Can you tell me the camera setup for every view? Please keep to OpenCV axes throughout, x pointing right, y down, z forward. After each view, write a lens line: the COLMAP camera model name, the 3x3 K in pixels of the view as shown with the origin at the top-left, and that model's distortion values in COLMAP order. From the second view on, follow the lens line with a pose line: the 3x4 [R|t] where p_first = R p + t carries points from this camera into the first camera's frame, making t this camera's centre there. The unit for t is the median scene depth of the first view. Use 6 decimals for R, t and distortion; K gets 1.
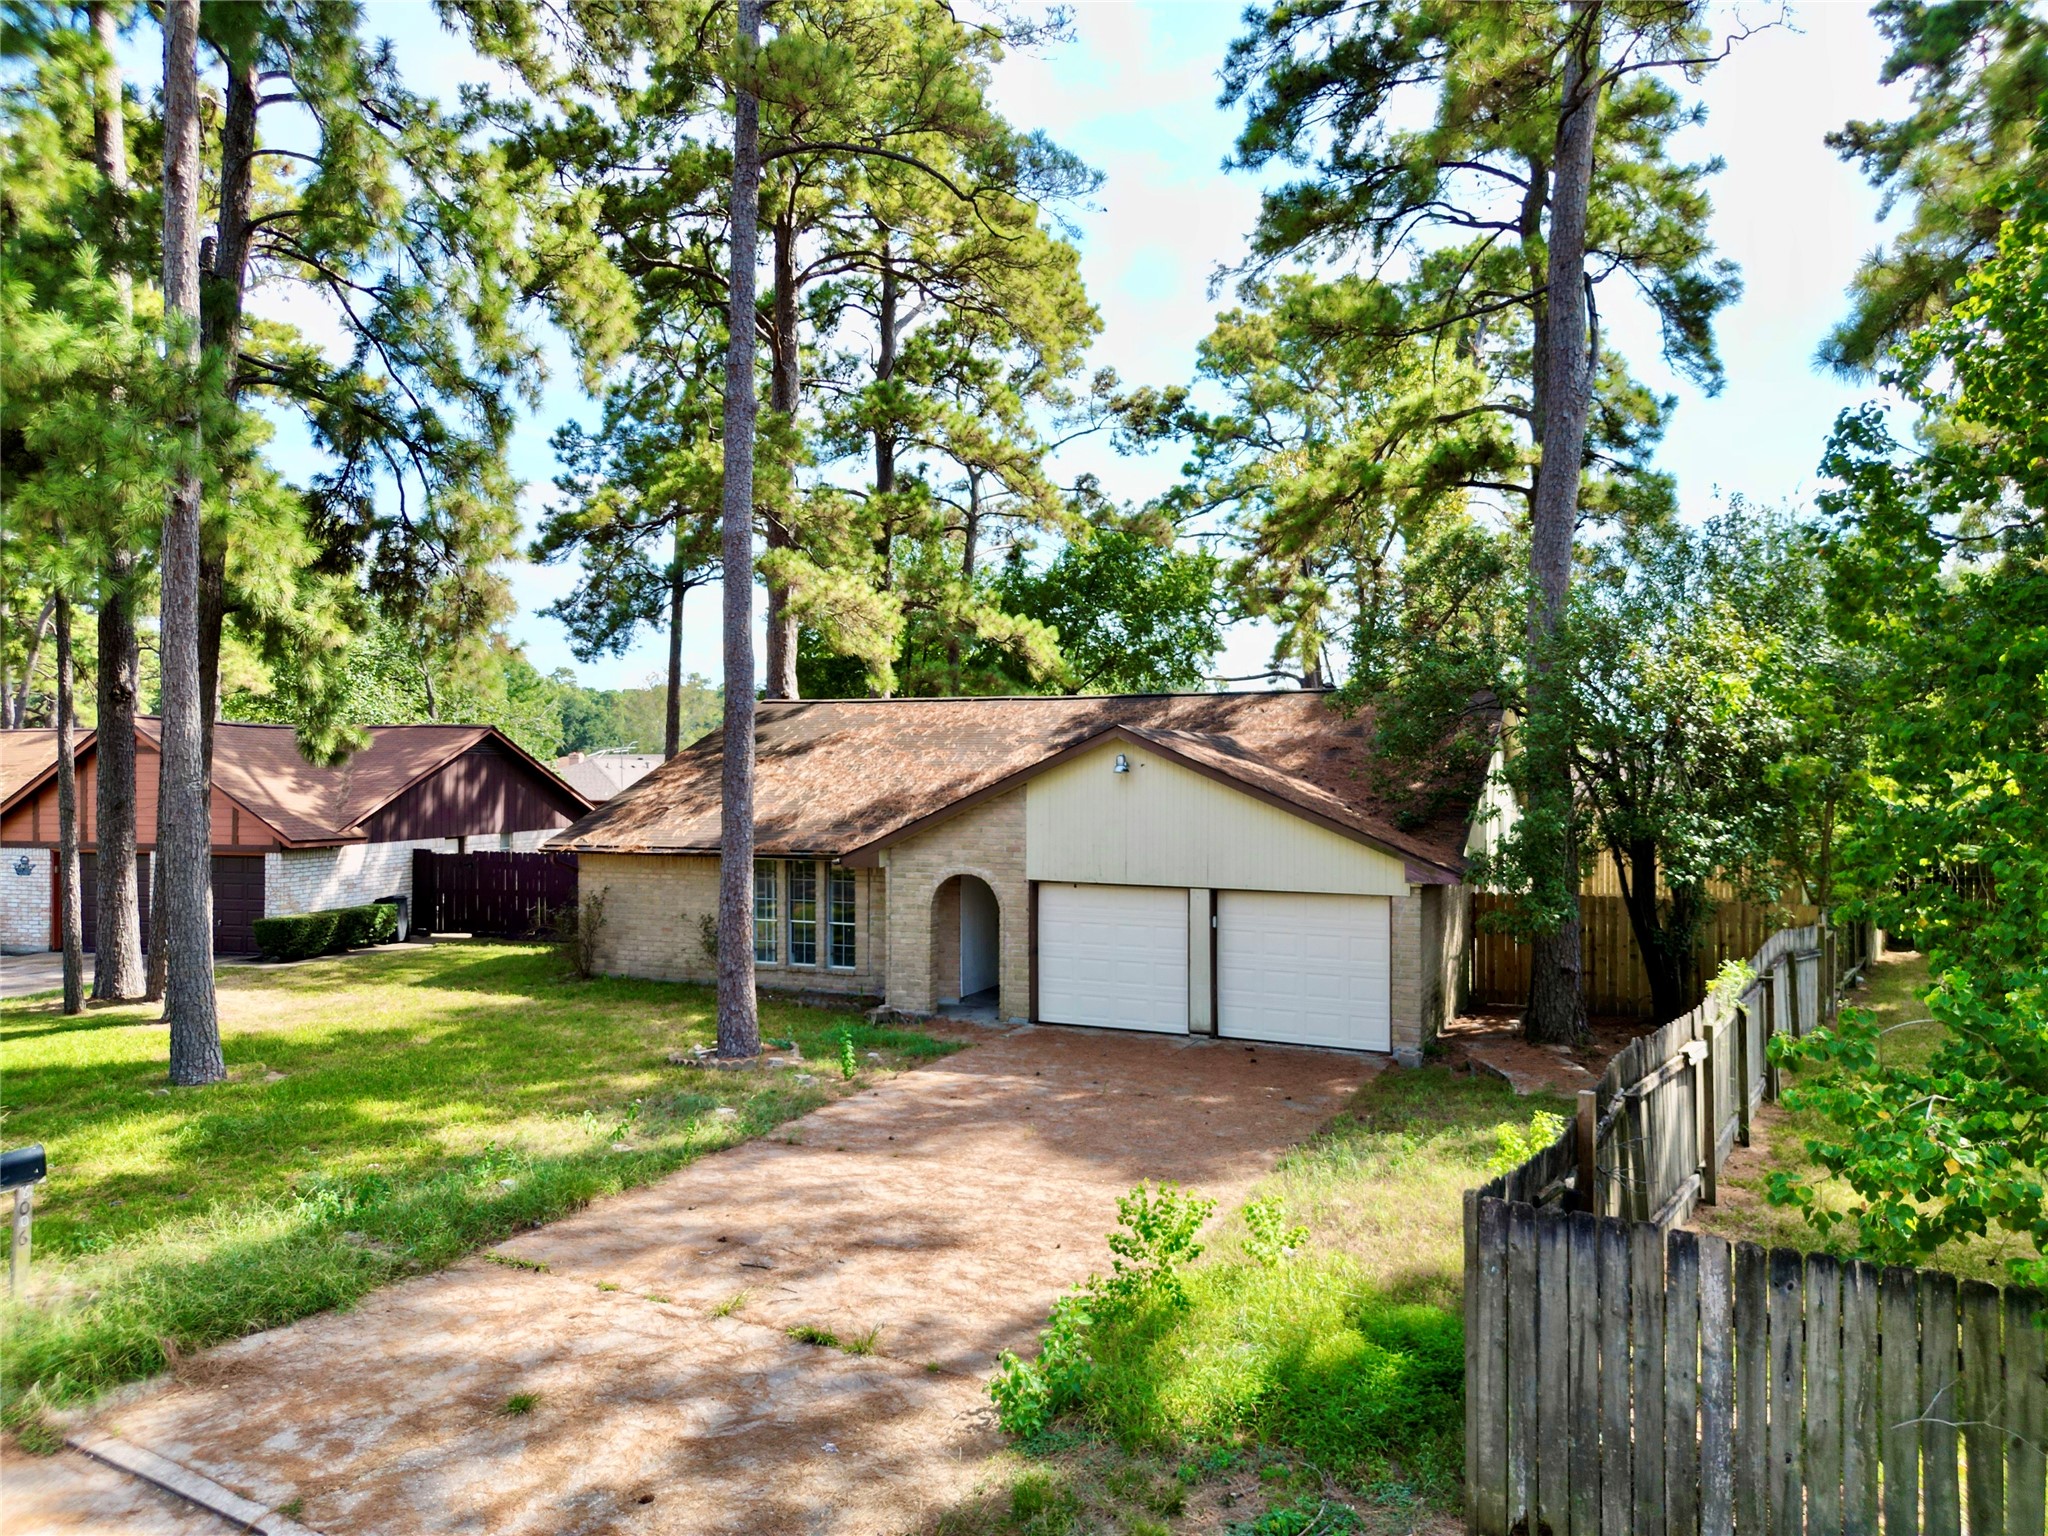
lens RADIAL K [[1458.0, 0, 1024.0], [0, 1458.0, 768.0], [0, 0, 1]] dist [0.029101, -0.000883]
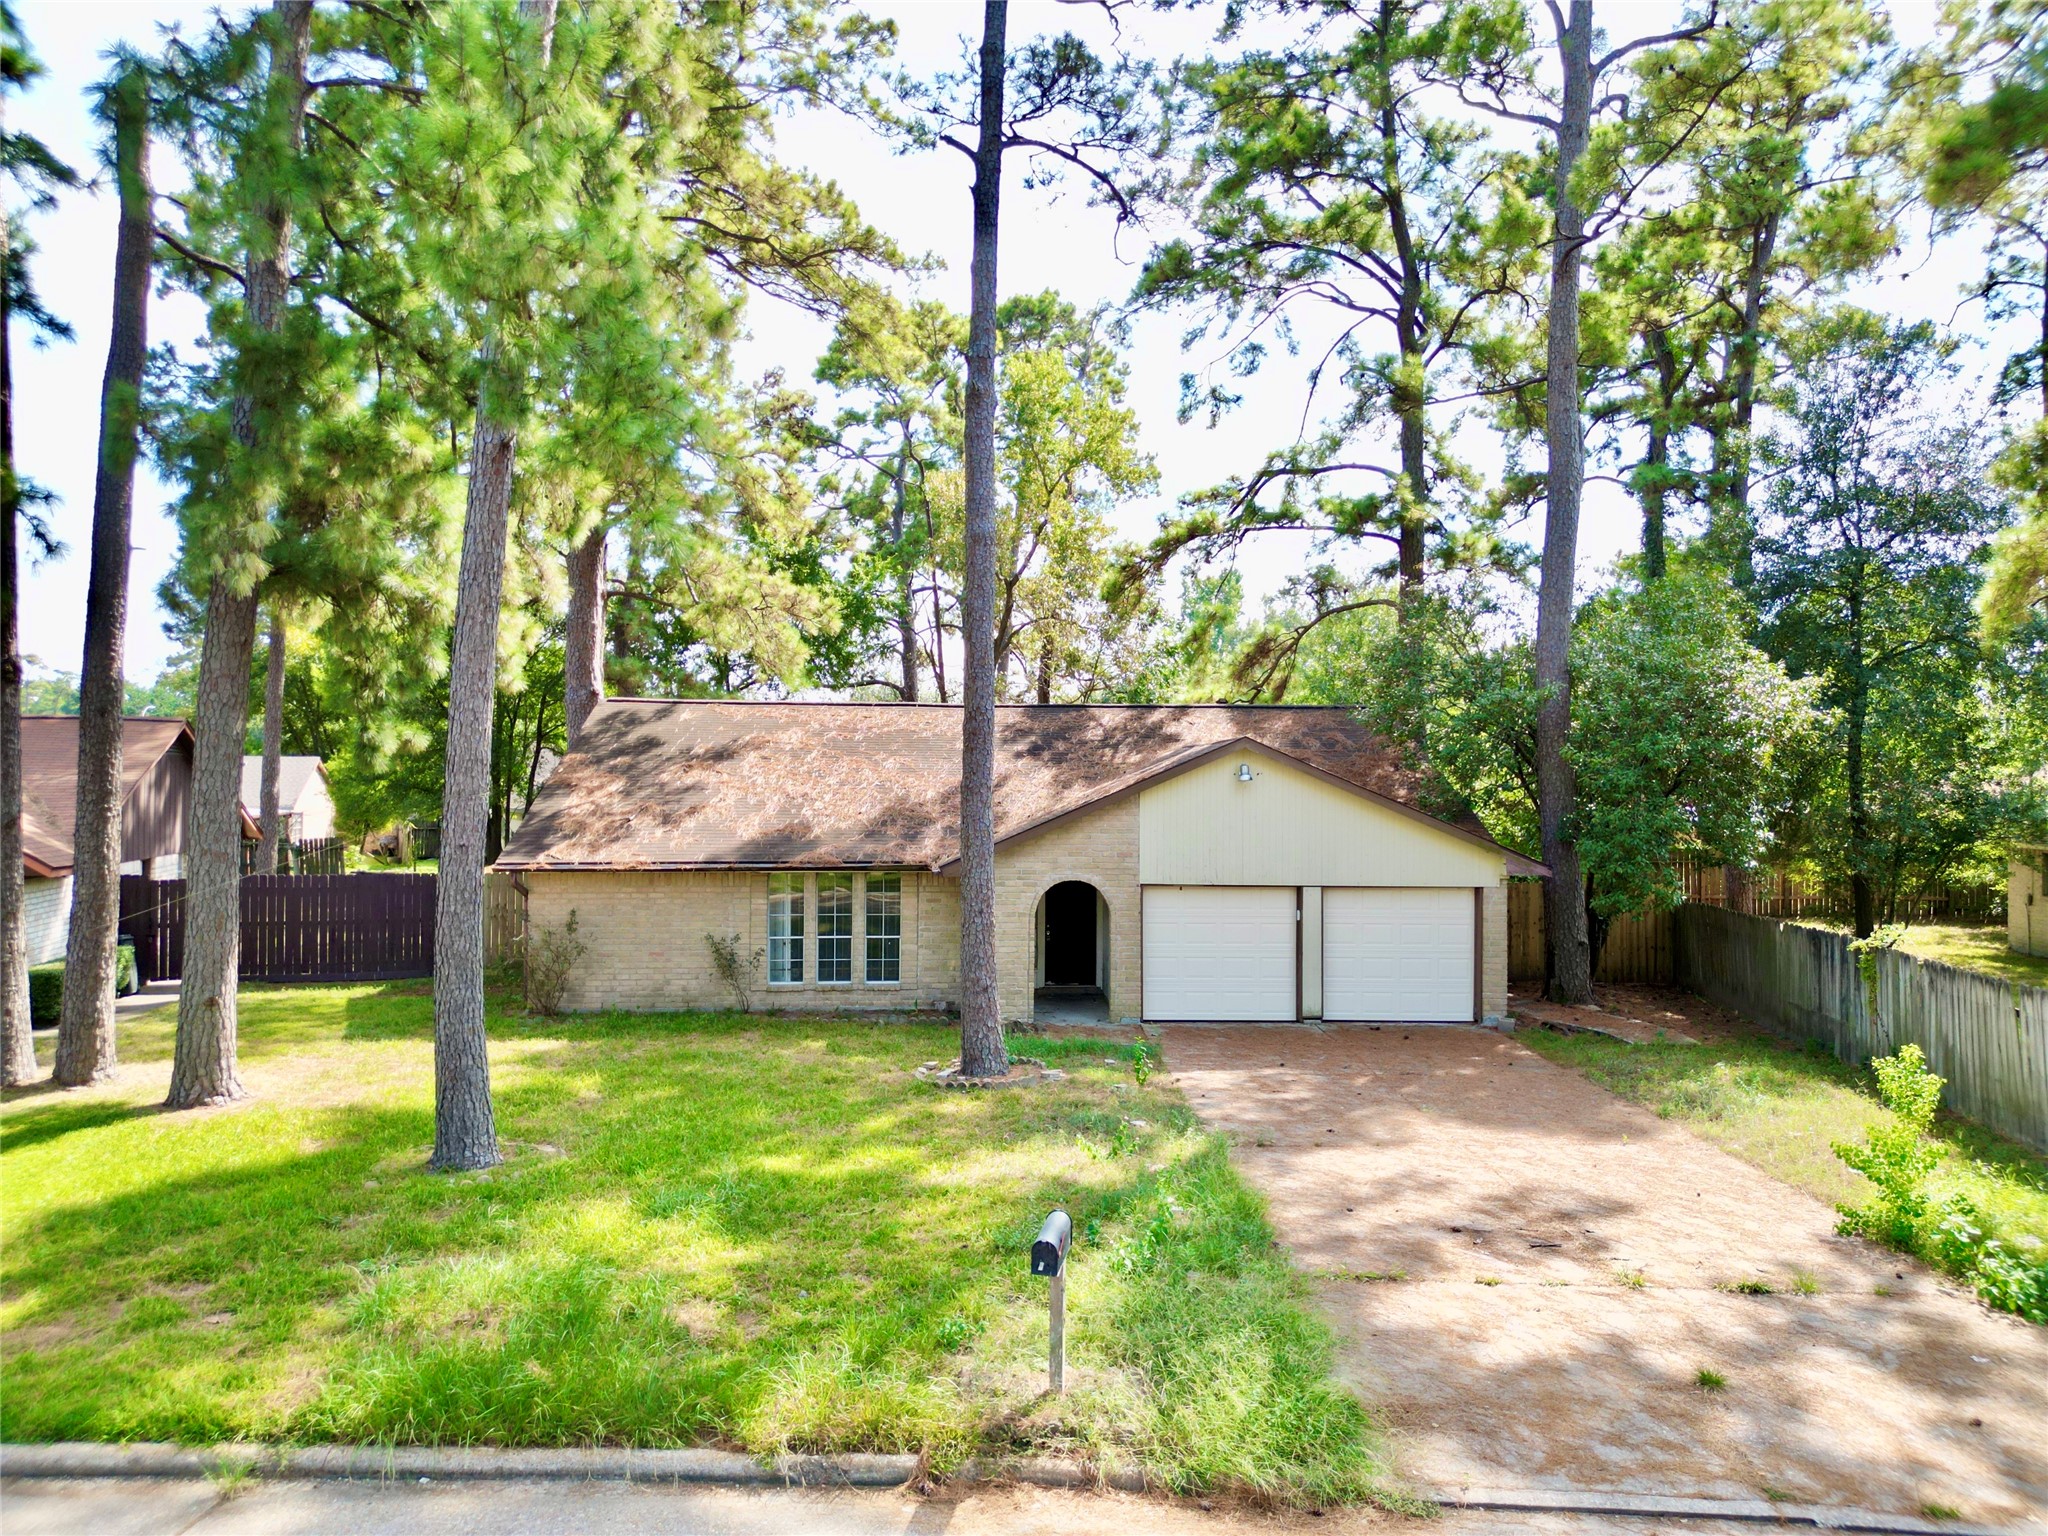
lens RADIAL K [[1458.0, 0, 1024.0], [0, 1458.0, 768.0], [0, 0, 1]] dist [0.029101, -0.000883]
pose [[0.879424, 0.005035, 0.476013, -0.592884], [-0.005657, 0.999984, -0.000125, -0.005634], [-0.476006, -0.002583, 0.879438, 0.133667]]
